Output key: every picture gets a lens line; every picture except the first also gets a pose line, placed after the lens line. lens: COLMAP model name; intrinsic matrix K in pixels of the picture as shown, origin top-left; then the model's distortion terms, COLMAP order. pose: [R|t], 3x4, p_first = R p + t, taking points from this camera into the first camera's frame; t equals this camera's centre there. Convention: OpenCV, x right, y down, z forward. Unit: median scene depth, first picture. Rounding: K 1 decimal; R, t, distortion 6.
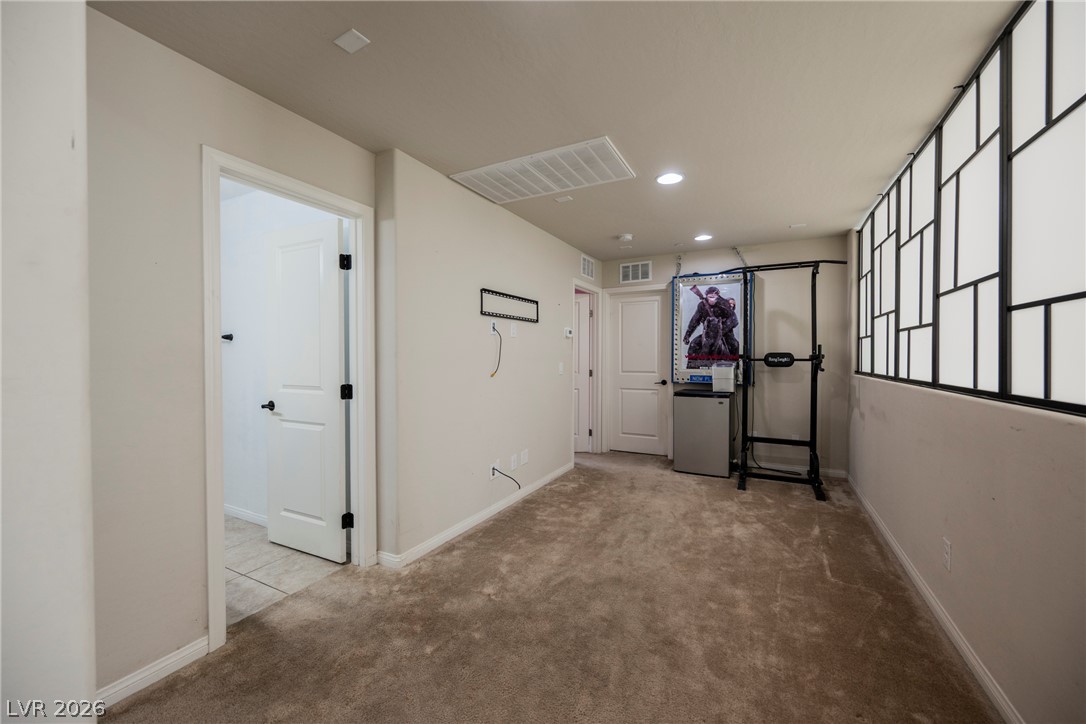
lens RADIAL K [[422.0, 0, 543.3], [0, 422.0, 366.5], [0, 0, 1]] dist [-0.000713, 0.000029]
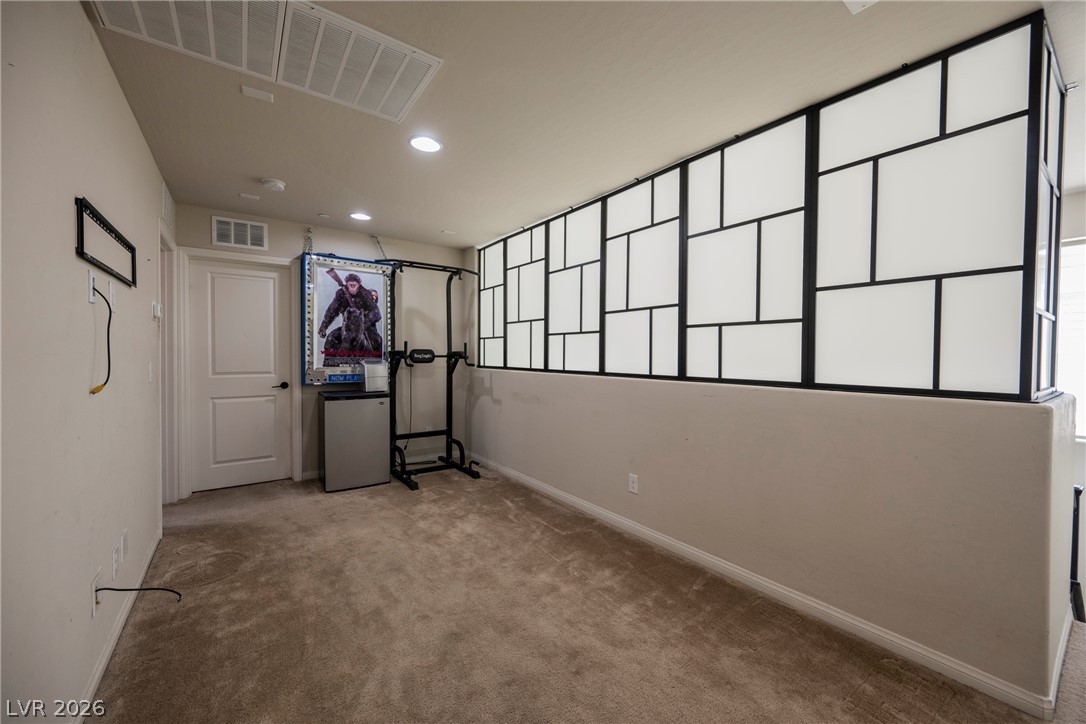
lens RADIAL K [[422.0, 0, 554.2], [0, 422.0, 363.8], [0, 0, 1]] dist [-0.000713, 0.000029]
pose [[0.442417, -0.016062, 0.896665, -0.243299], [0.013829, 0.999843, 0.011087, -0.004339], [-0.896703, 0.007495, 0.442570, 0.265789]]
